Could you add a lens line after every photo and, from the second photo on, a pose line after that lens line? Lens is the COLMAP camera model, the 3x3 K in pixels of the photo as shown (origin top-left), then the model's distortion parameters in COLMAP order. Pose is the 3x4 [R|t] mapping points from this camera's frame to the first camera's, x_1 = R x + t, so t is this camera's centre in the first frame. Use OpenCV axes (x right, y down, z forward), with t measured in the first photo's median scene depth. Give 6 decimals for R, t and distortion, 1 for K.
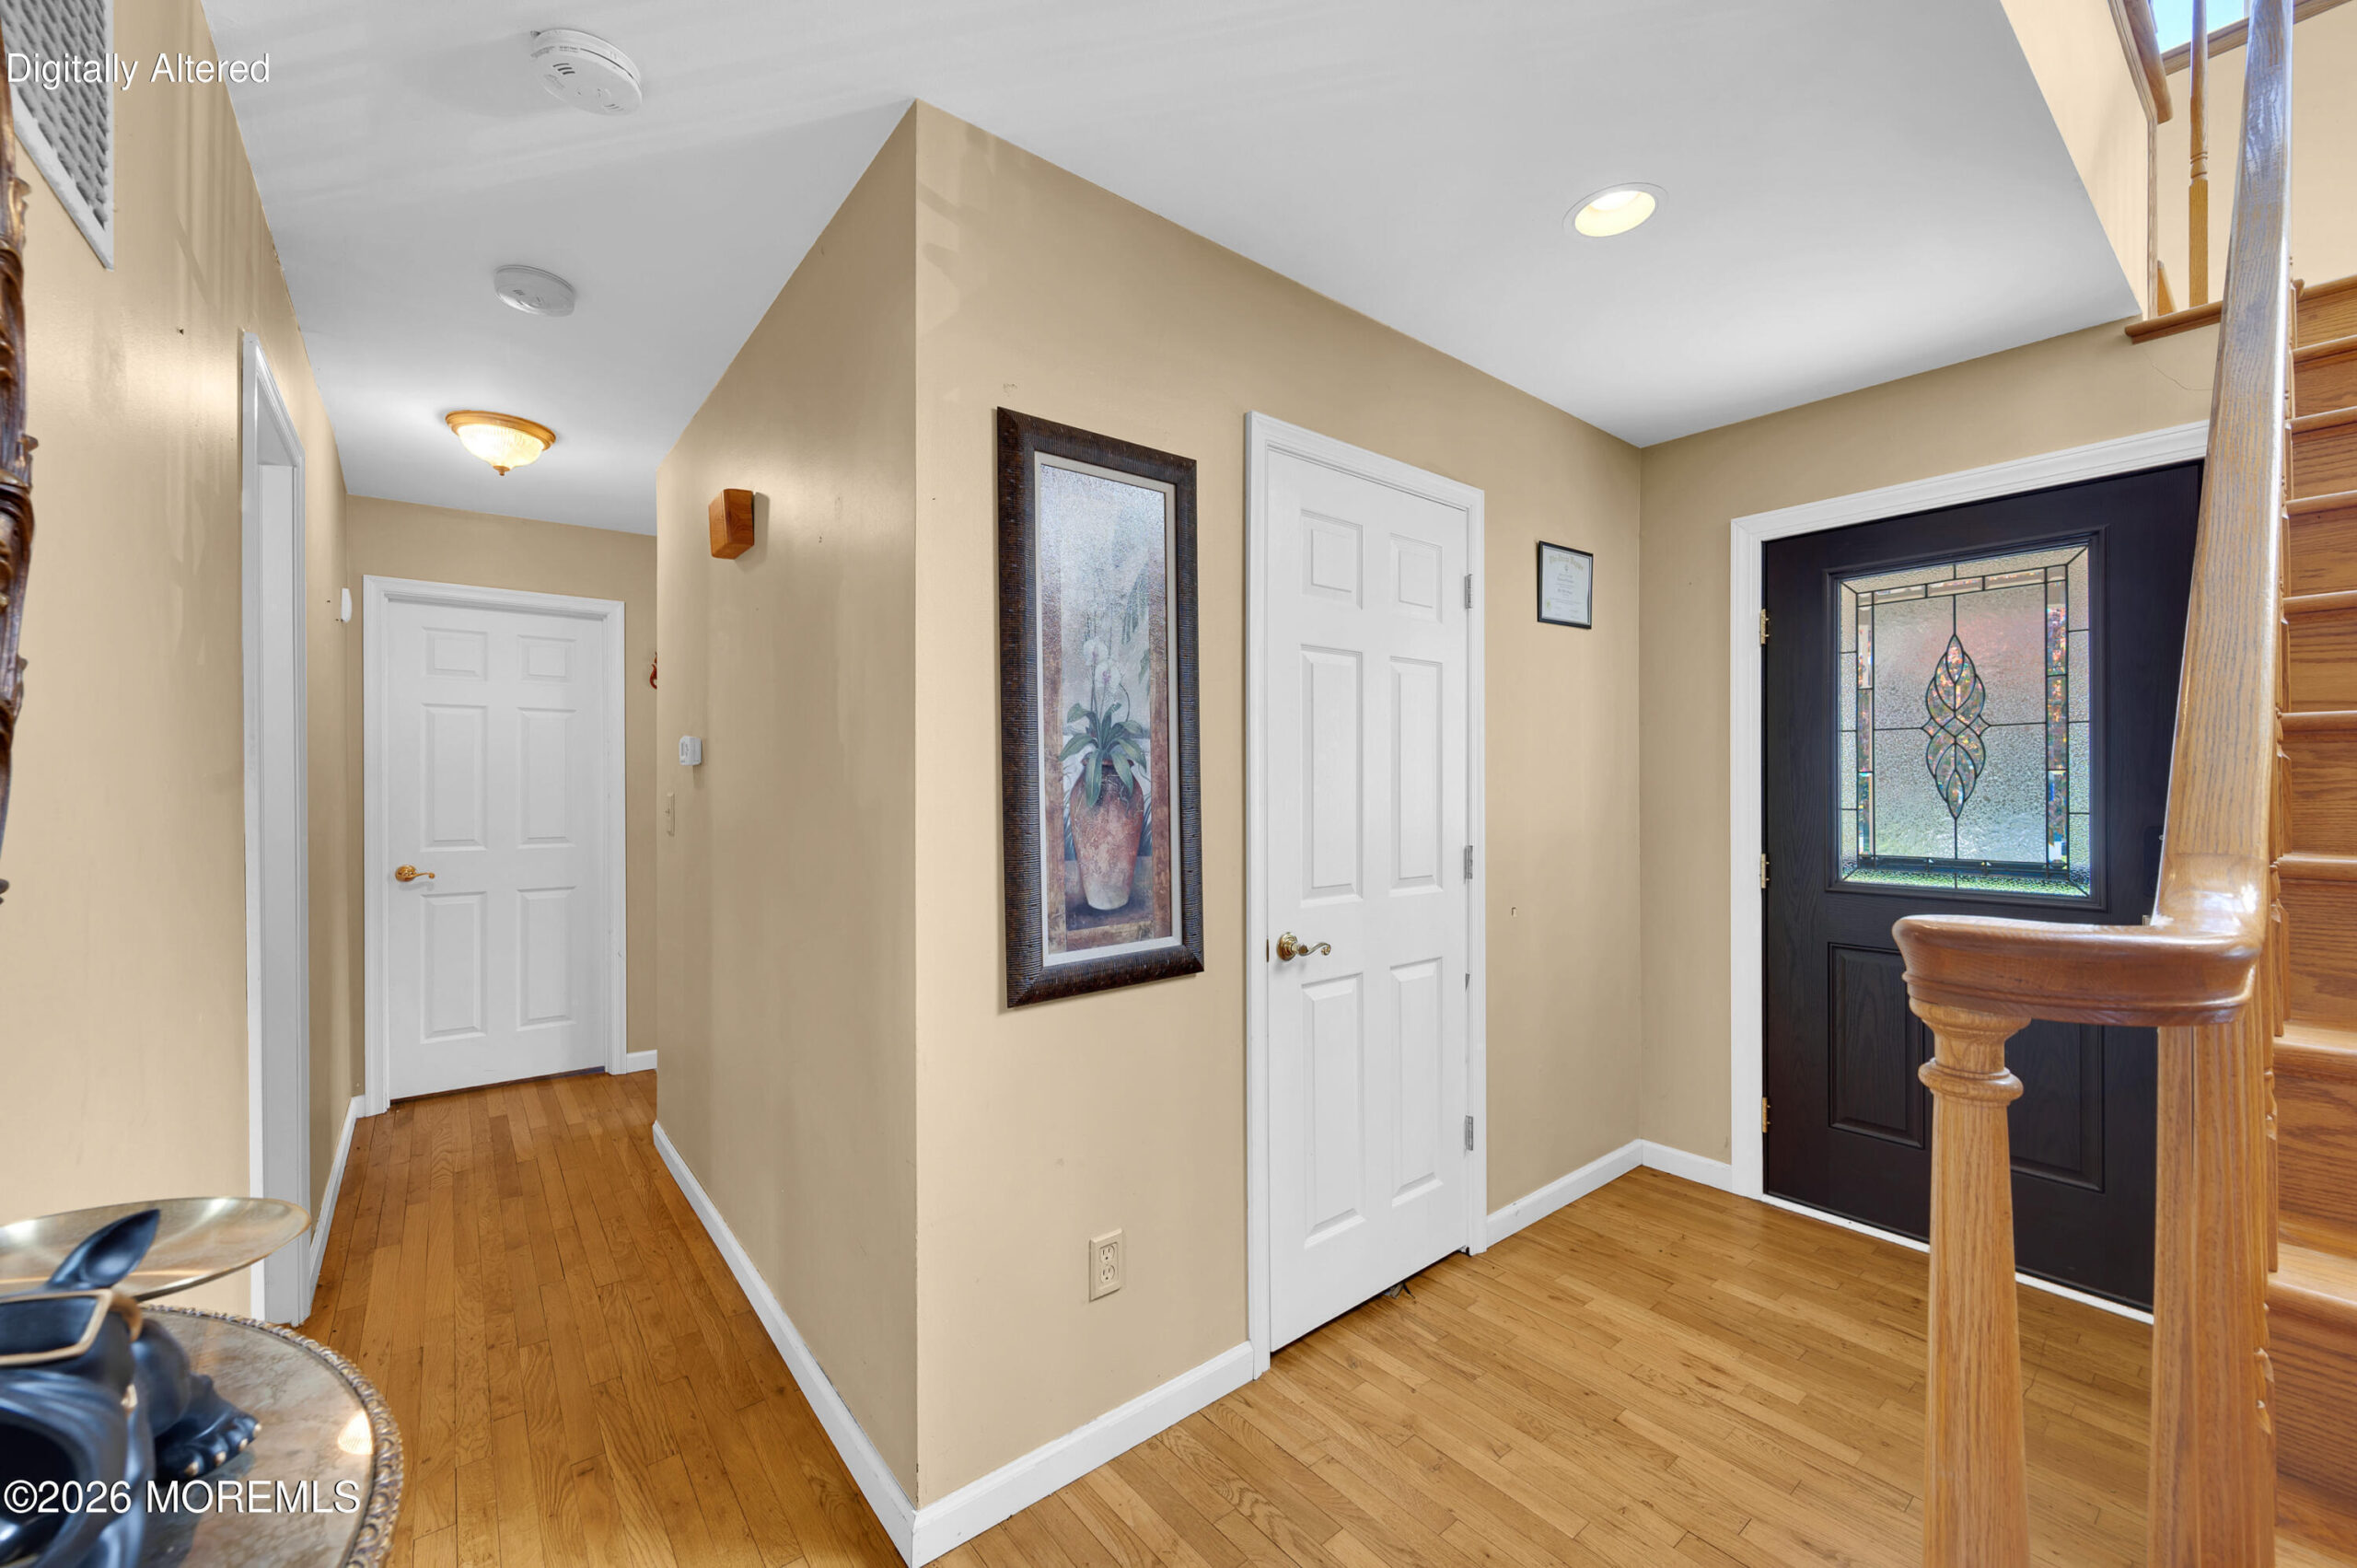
lens RADIAL K [[926.5, 0, 1192.5], [0, 926.5, 790.2], [0, 0, 1]] dist [-0.001983, 0.000353]
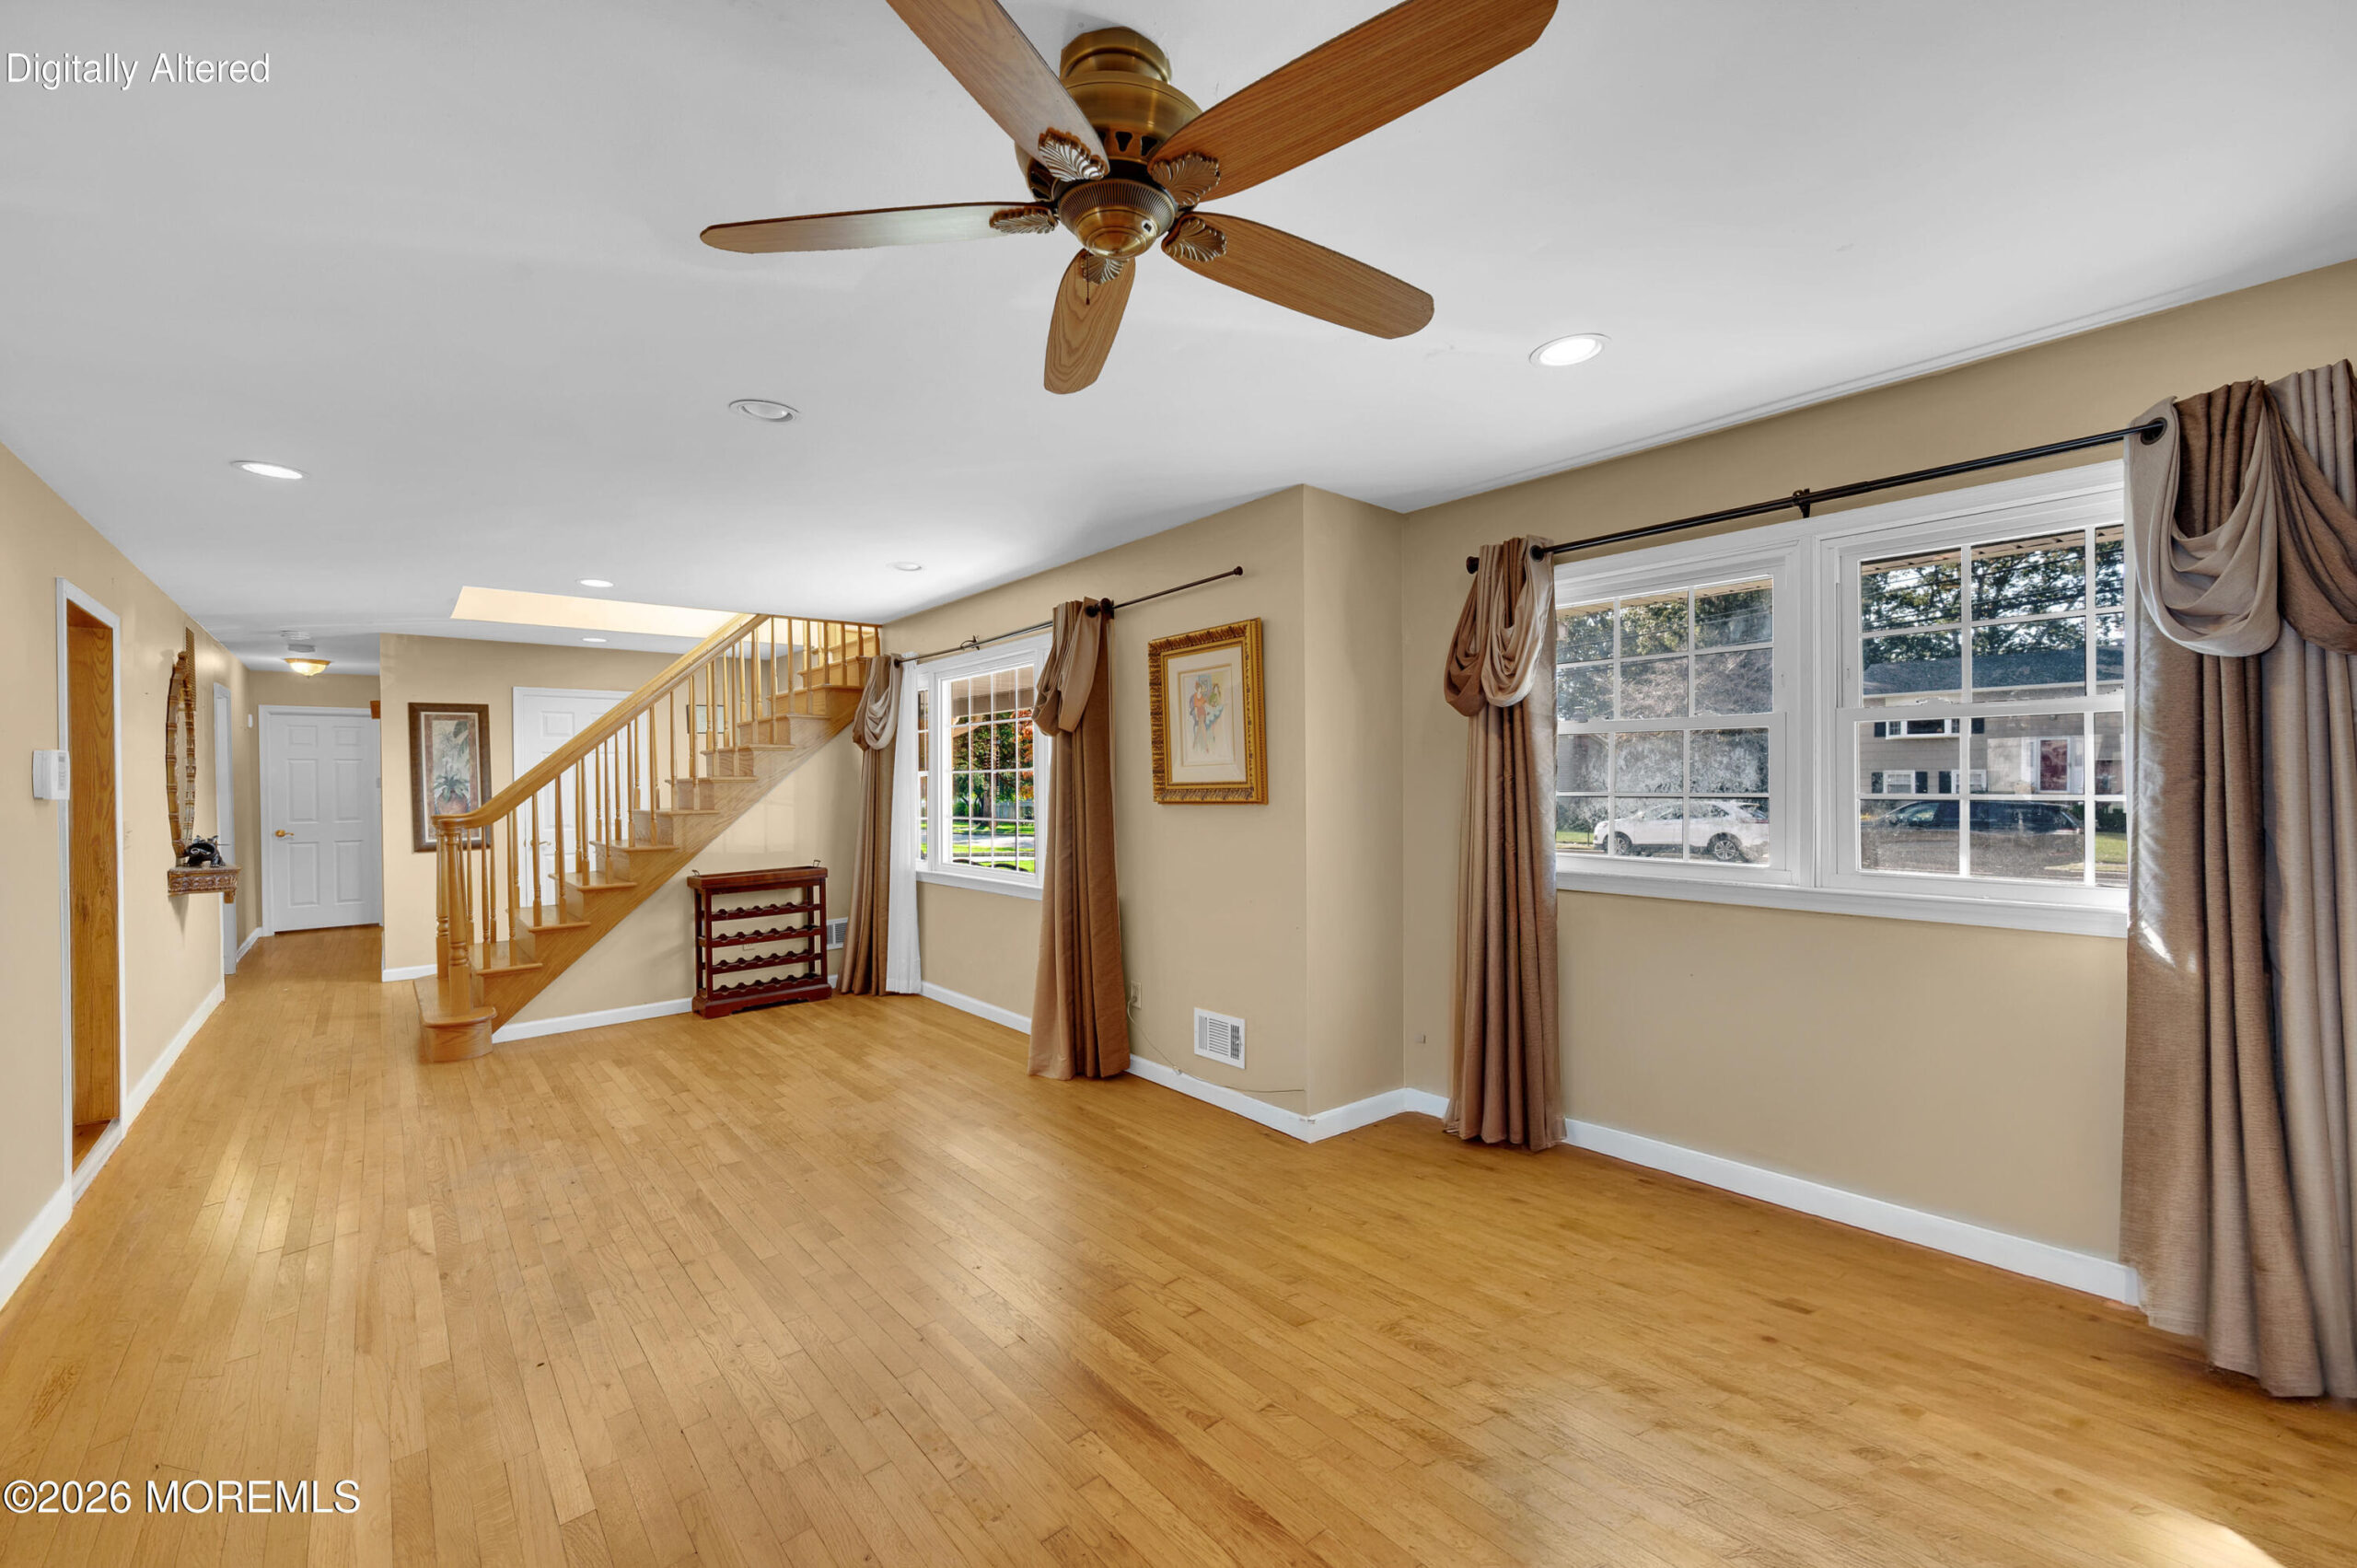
lens RADIAL K [[926.5, 0, 1196.6], [0, 926.5, 787.6], [0, 0, 1]] dist [-0.001983, 0.000353]
pose [[0.999286, -0.008292, 0.036866, 2.690249], [0.008153, 0.999959, 0.003922, -0.027985], [-0.036897, -0.003619, 0.999313, -2.767308]]
